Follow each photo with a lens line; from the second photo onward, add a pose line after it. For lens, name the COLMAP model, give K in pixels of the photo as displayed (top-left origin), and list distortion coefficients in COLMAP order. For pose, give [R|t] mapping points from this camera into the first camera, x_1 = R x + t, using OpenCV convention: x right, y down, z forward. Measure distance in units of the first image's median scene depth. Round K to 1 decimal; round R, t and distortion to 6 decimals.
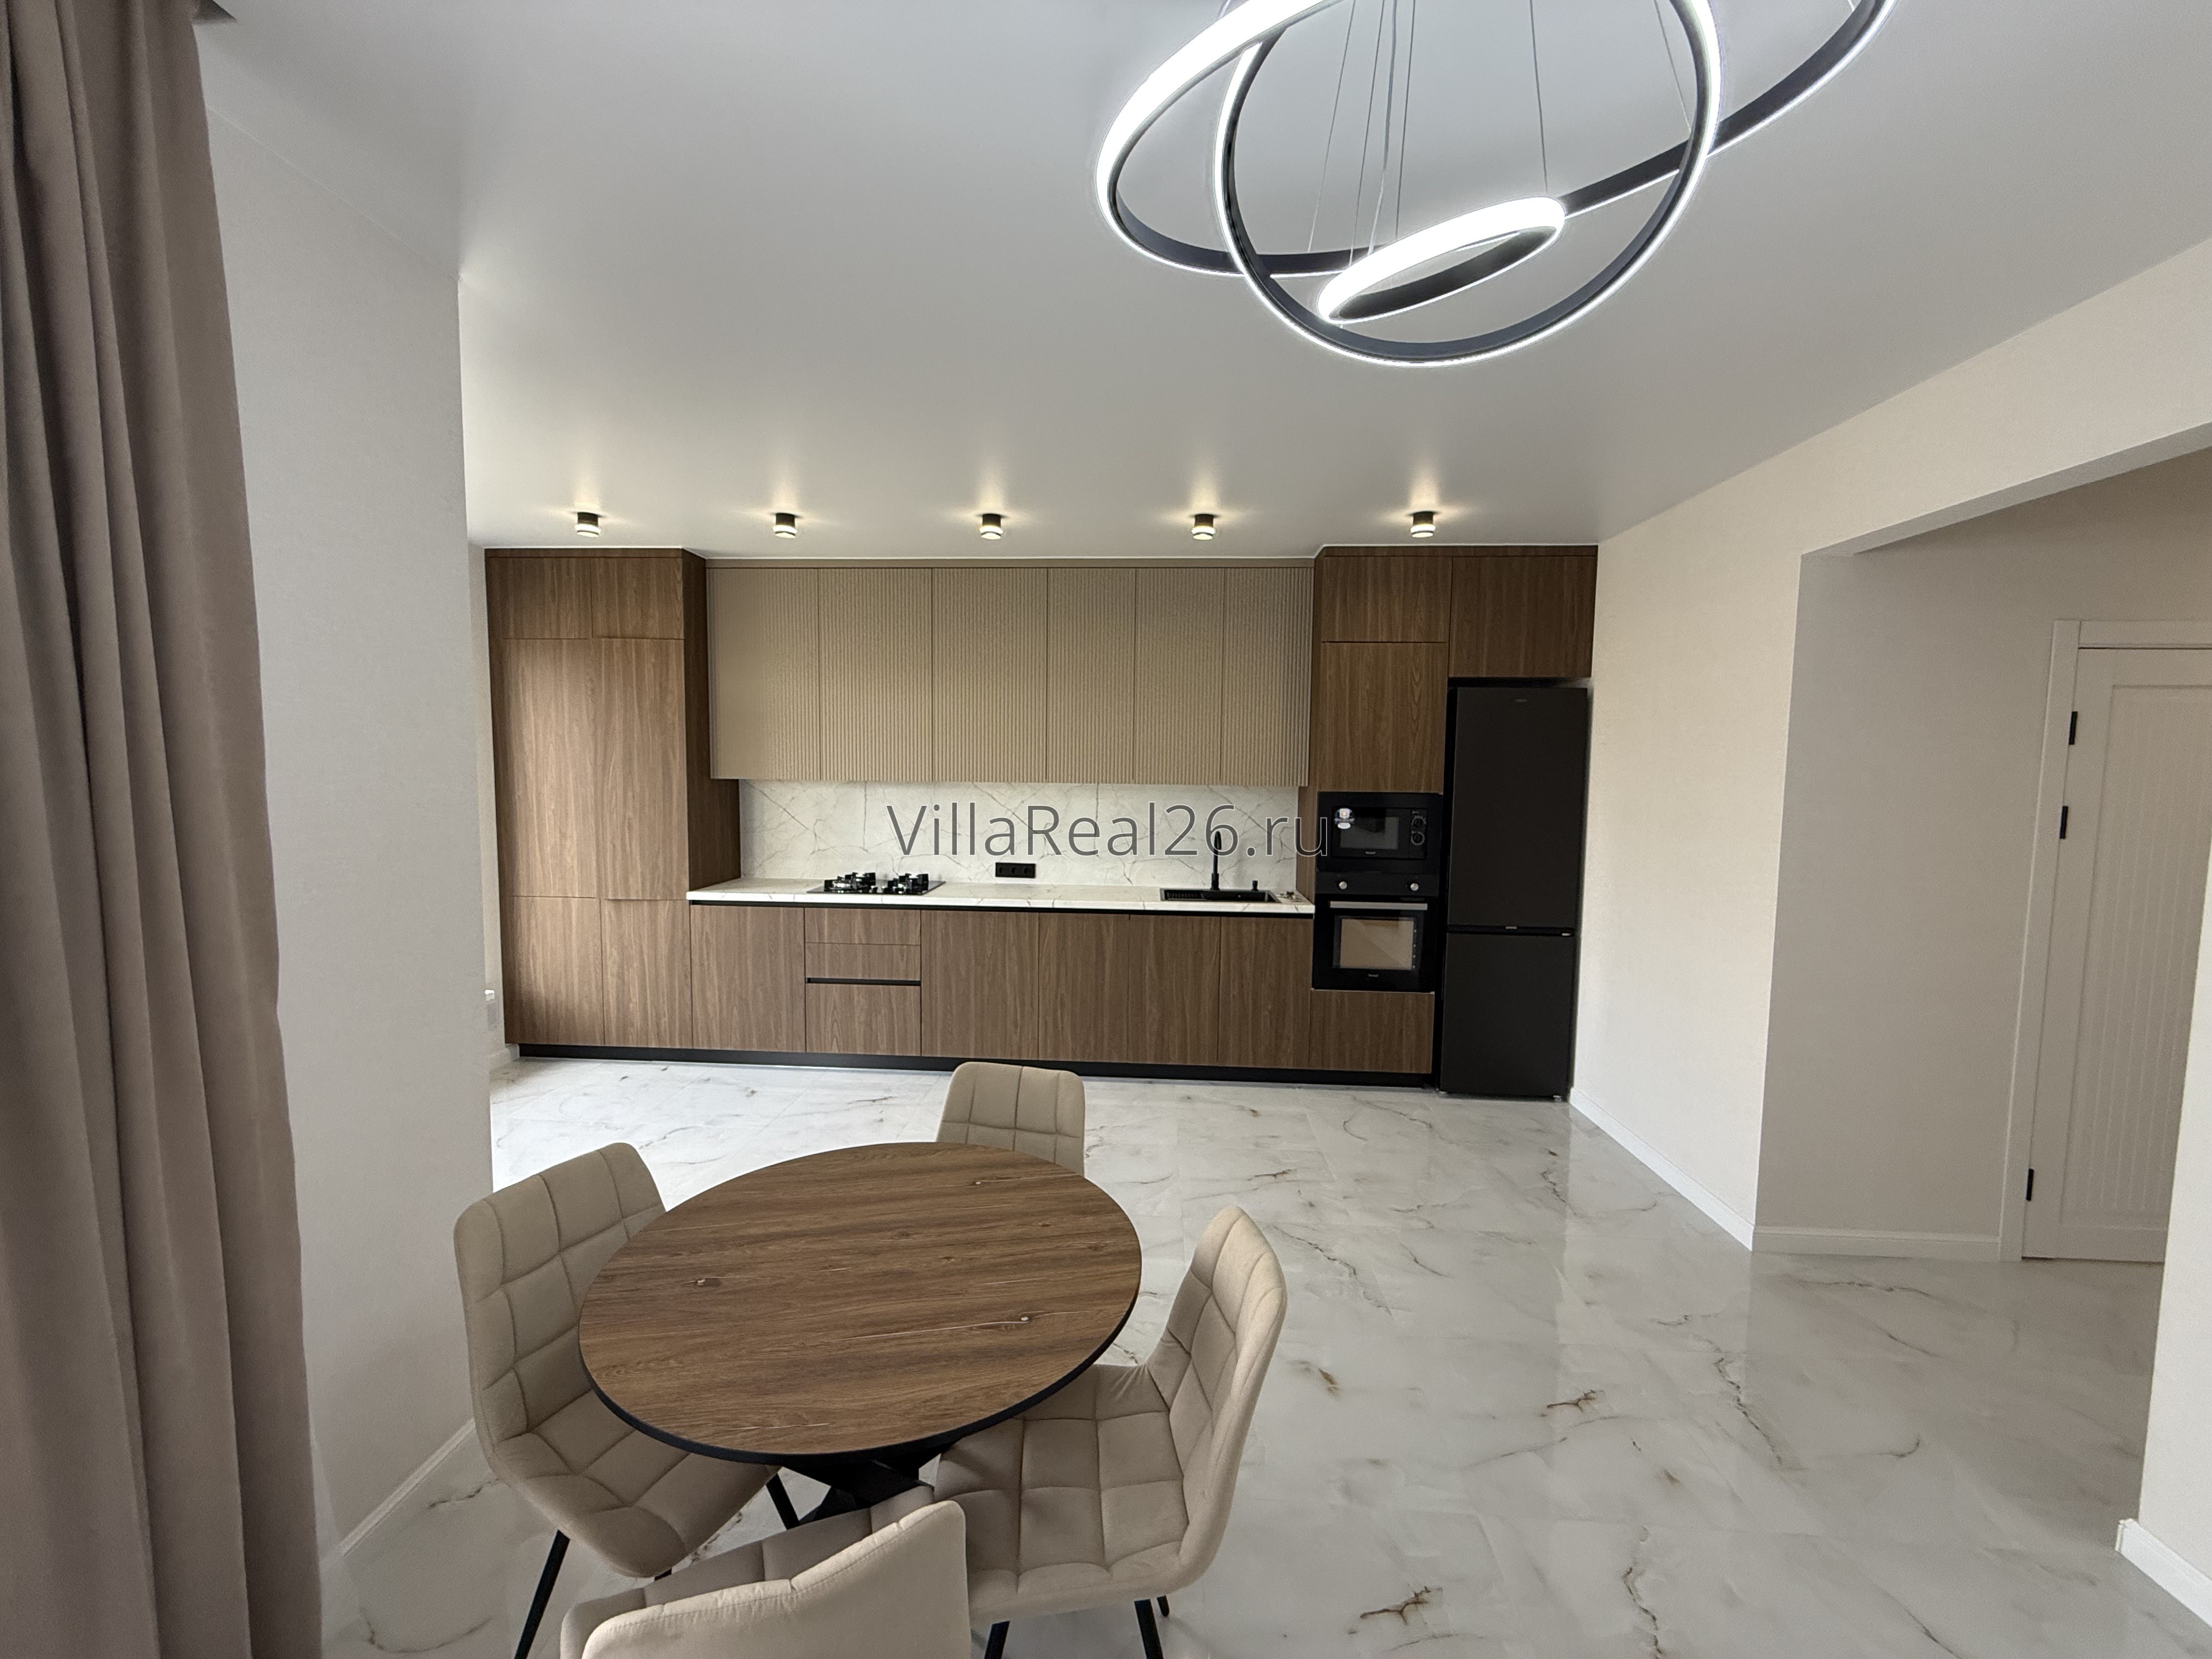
lens RADIAL K [[884.0, 0, 1103.3], [0, 884.0, 833.7], [0, 0, 1]] dist [0.000426, 0.000908]
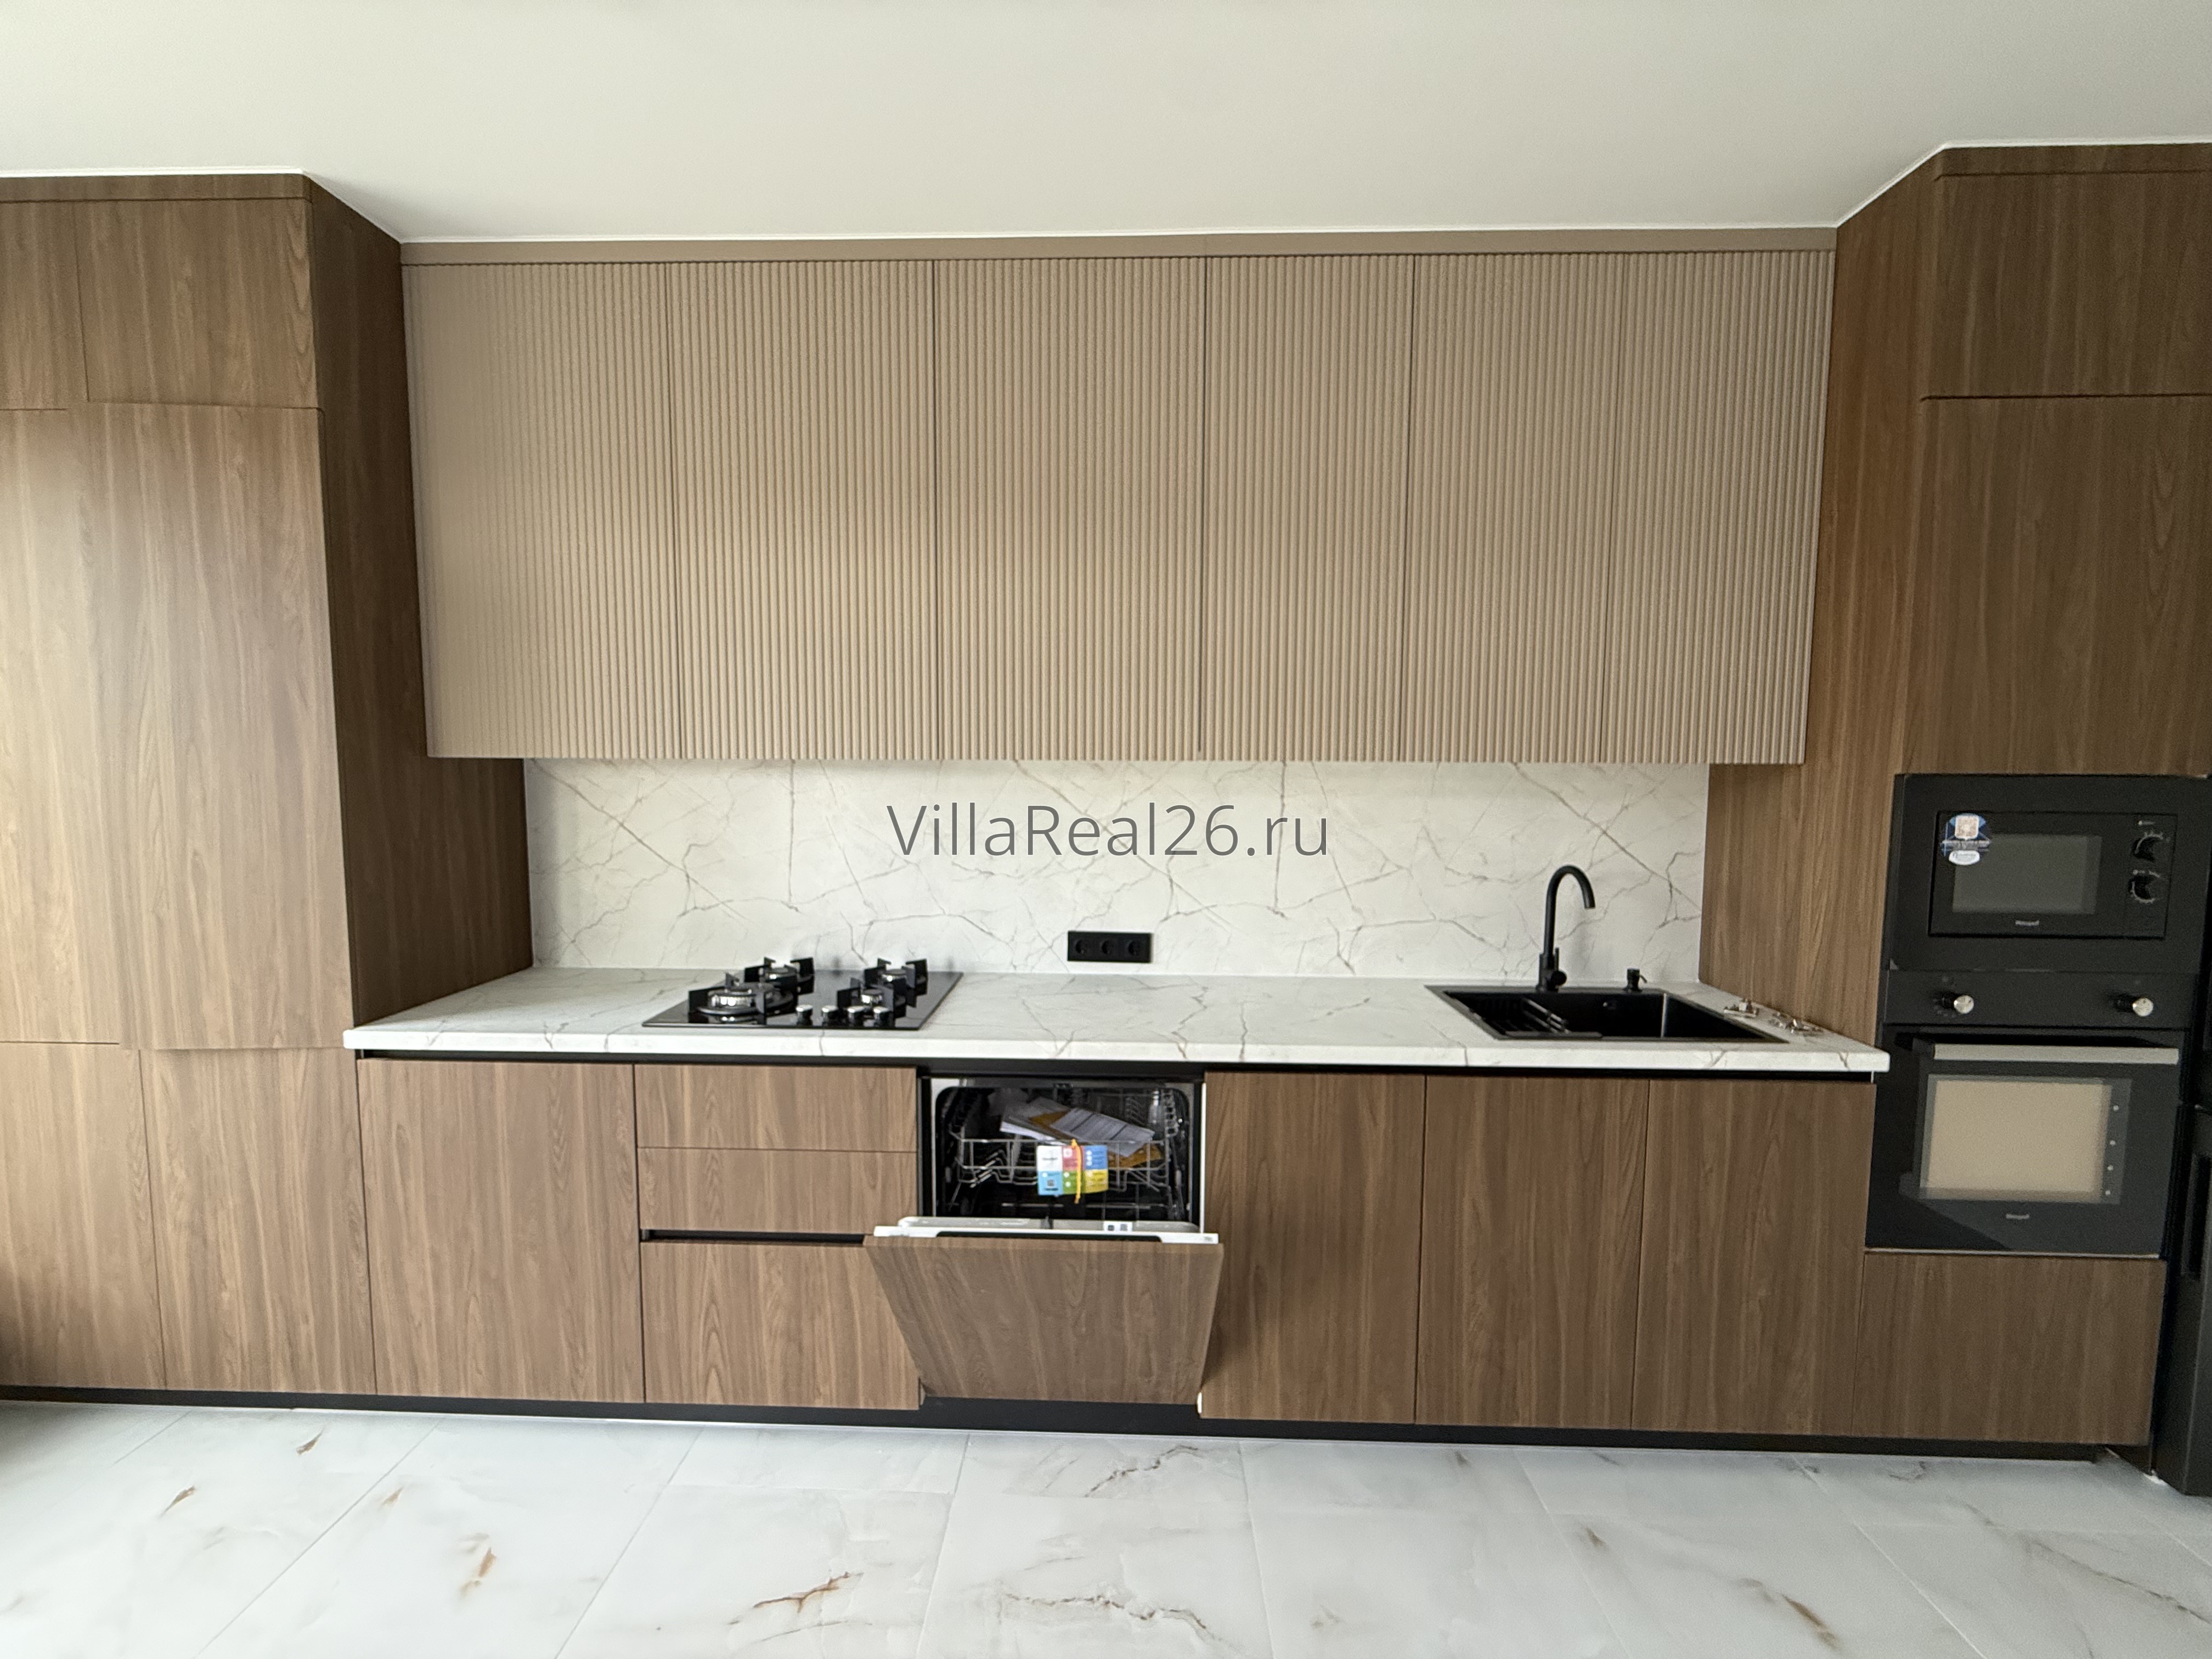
lens RADIAL K [[884.0, 0, 1101.9], [0, 884.0, 833.1], [0, 0, 1]] dist [0.000426, 0.000908]
pose [[0.999586, -0.009291, 0.027236, -0.129058], [0.009170, 0.999947, 0.004577, -0.024820], [-0.027277, -0.004326, 0.999619, 0.580663]]
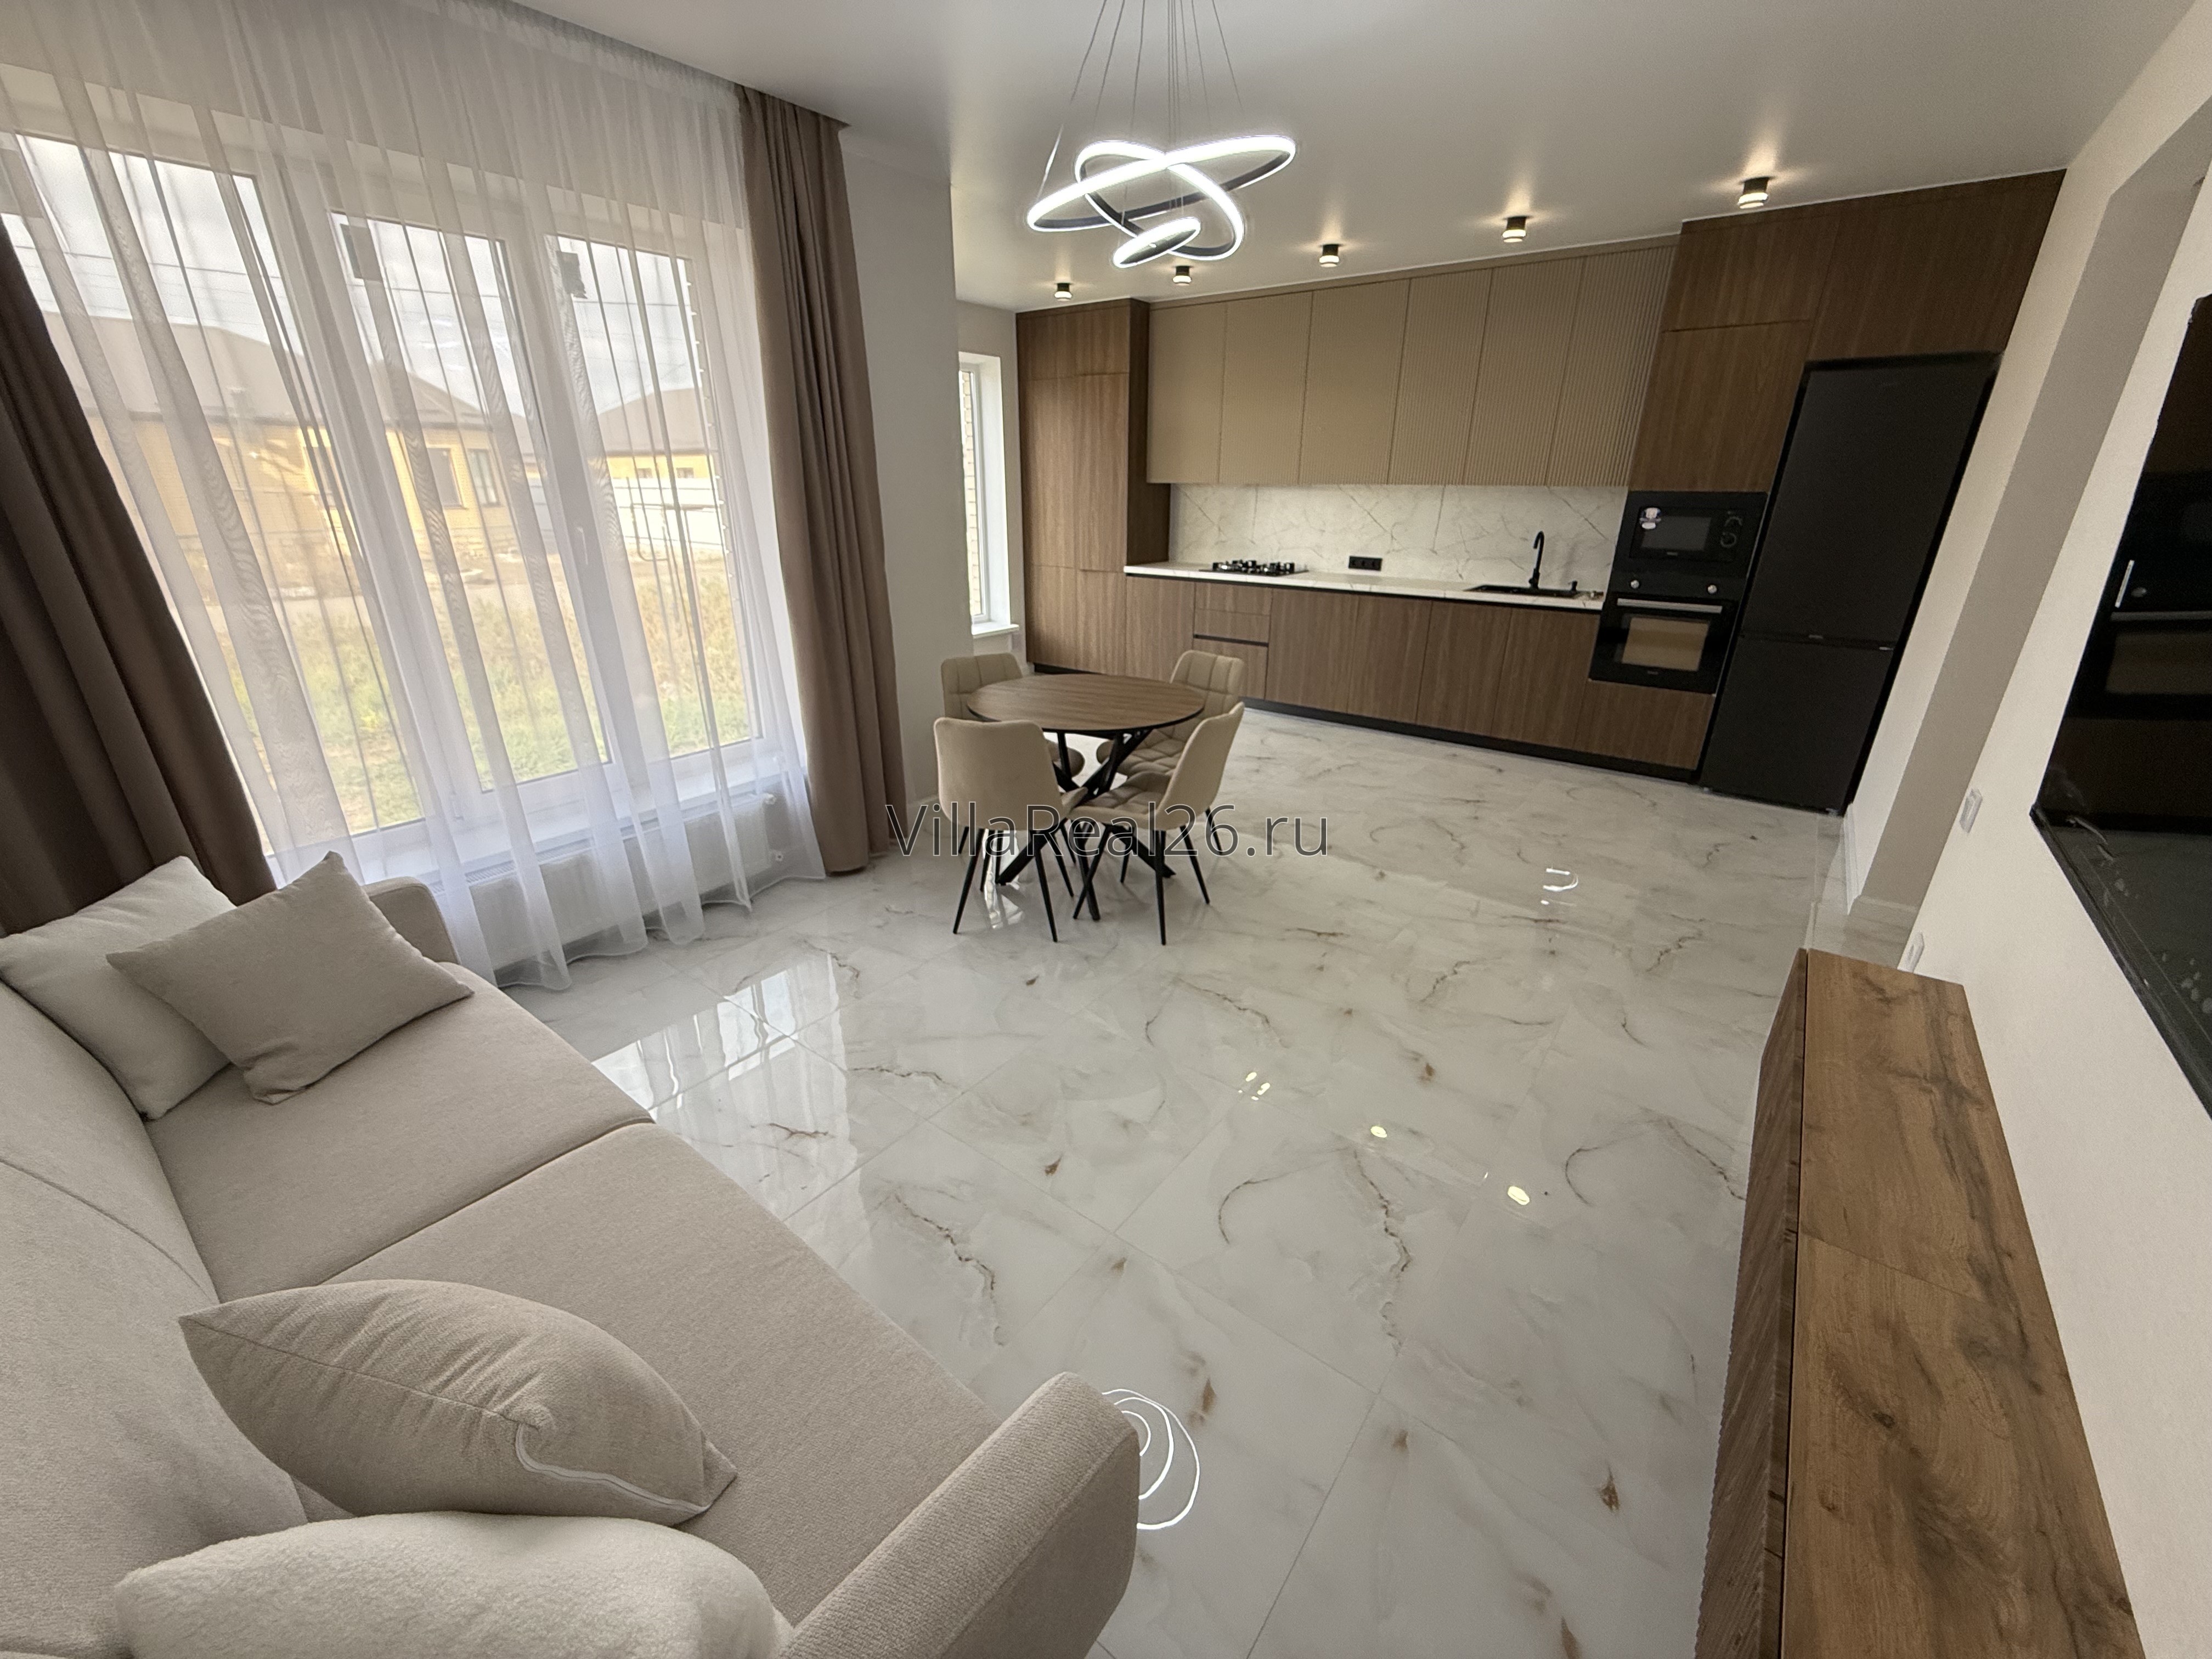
lens RADIAL K [[884.0, 0, 1104.7], [0, 884.0, 830.9], [0, 0, 1]] dist [0.000426, 0.000908]
pose [[0.833234, 0.197317, -0.516515, 0.334212], [-0.035647, 0.951384, 0.305938, 0.036398], [0.551771, -0.236505, 0.799759, -0.275564]]
